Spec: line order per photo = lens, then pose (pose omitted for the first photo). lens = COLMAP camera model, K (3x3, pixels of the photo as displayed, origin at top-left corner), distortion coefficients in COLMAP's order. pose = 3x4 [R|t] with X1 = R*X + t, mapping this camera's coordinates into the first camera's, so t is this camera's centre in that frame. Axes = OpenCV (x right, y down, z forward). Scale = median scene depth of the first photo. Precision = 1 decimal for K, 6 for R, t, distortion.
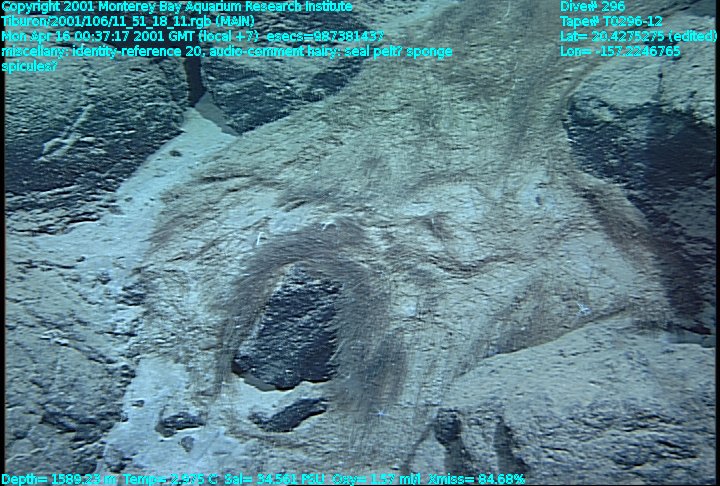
lens RADIAL K [[933.0, 0, 362.3], [0, 933.0, 220.0], [0, 0, 1]] dist [0.081313, 0.394451]
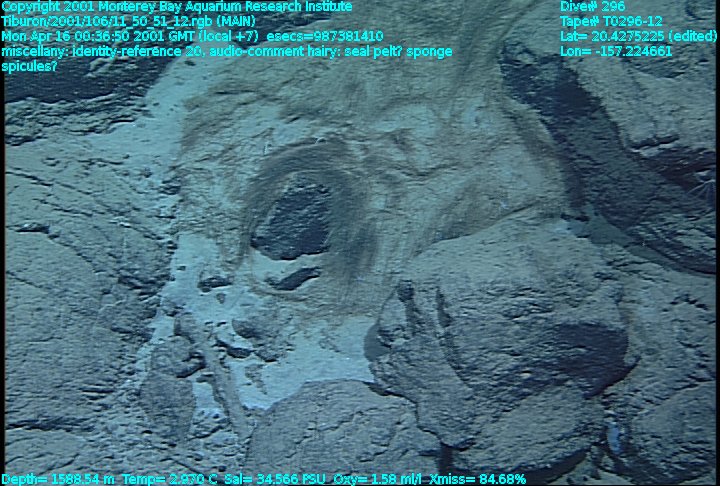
lens RADIAL K [[933.0, 0, 362.3], [0, 933.0, 220.0], [0, 0, 1]] dist [0.081313, 0.394451]
pose [[0.999508, -0.001976, 0.031299, -0.018350], [-0.003607, 0.984148, 0.177315, -0.120529], [-0.031153, -0.177340, 0.983656, -0.344384]]
